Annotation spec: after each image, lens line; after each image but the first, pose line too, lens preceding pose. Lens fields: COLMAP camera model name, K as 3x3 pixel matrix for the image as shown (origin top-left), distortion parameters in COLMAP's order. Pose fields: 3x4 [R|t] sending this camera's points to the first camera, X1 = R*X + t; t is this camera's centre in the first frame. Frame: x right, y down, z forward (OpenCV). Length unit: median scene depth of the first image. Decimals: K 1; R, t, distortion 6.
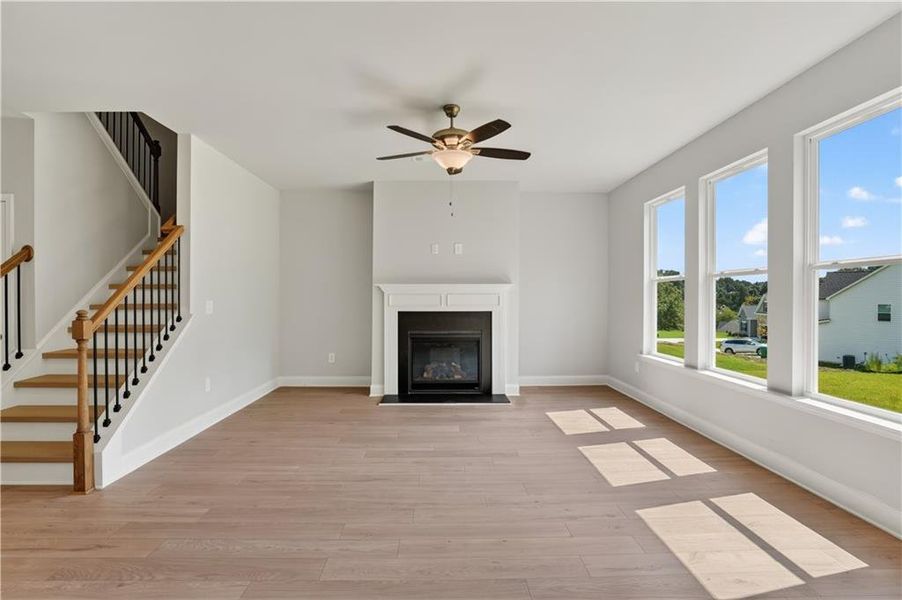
lens RADIAL K [[447.2, 0, 447.6], [0, 447.2, 301.3], [0, 0, 1]] dist [-0.050306, 0.009825]
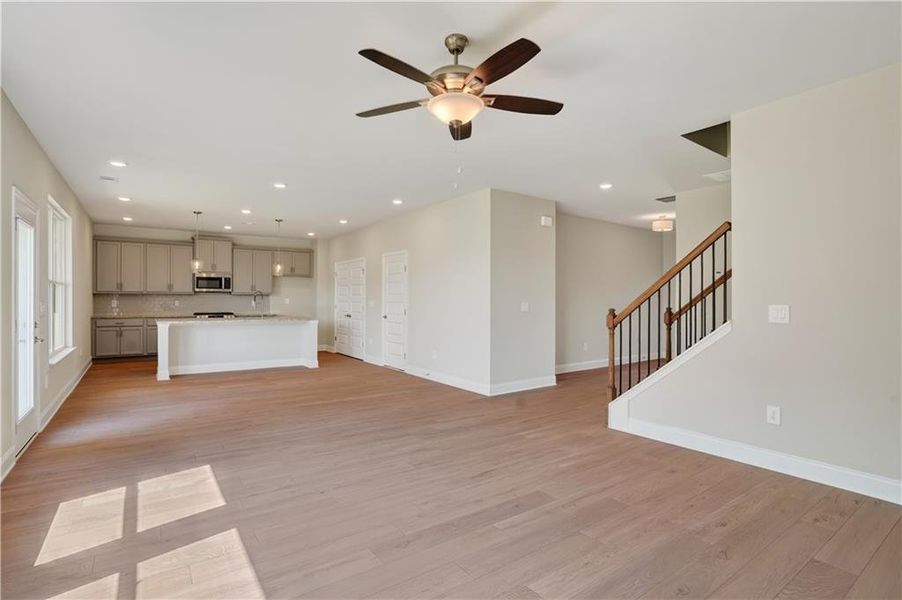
lens RADIAL K [[447.2, 0, 435.8], [0, 447.2, 299.0], [0, 0, 1]] dist [-0.050306, 0.009825]
pose [[-0.844874, -0.003761, -0.534952, 0.333929], [-0.007709, 0.999957, 0.005145, -0.009135], [0.534910, 0.008471, -0.844867, 1.261039]]
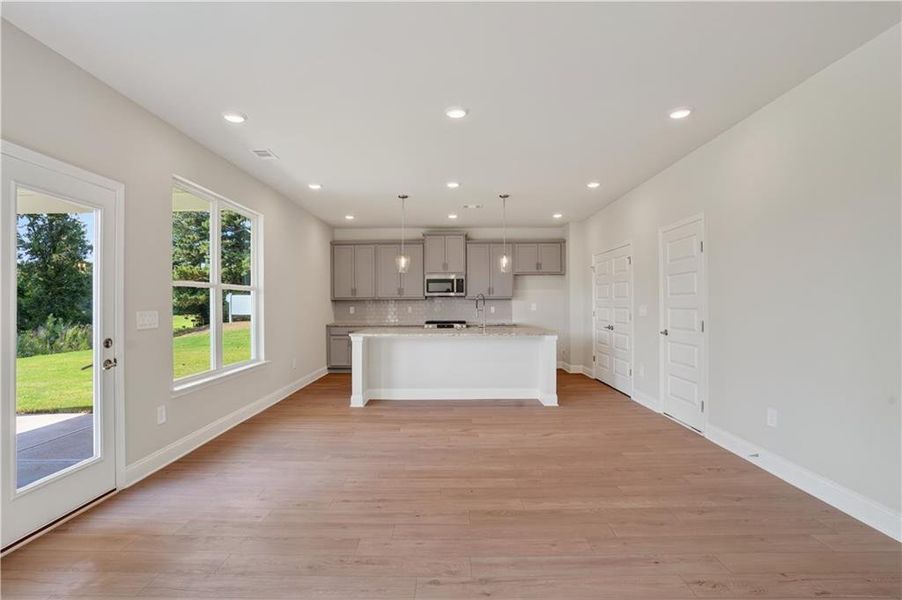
lens RADIAL K [[447.2, 0, 446.6], [0, 447.2, 301.2], [0, 0, 1]] dist [-0.050306, 0.009825]
pose [[-0.999418, 0.006319, 0.033509, 0.016607], [0.006369, 0.999979, 0.001404, -0.006427], [-0.033499, 0.001616, -0.999437, 0.681655]]
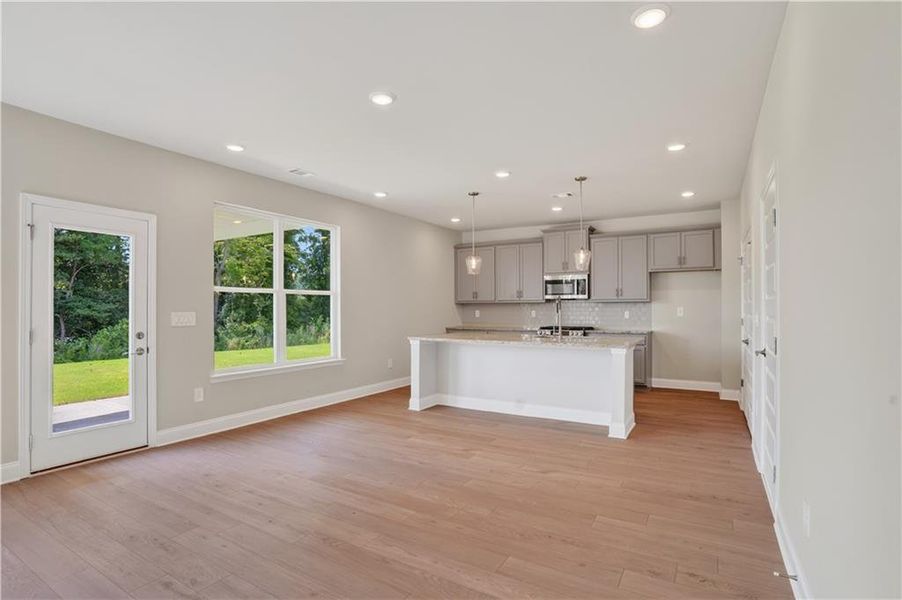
lens RADIAL K [[447.2, 0, 440.1], [0, 447.2, 306.2], [0, 0, 1]] dist [-0.050306, 0.009825]
pose [[-0.839457, 0.002870, 0.543418, -0.439852], [0.004622, 0.999988, 0.001857, -0.003651], [-0.543406, 0.004071, -0.839460, 0.450251]]
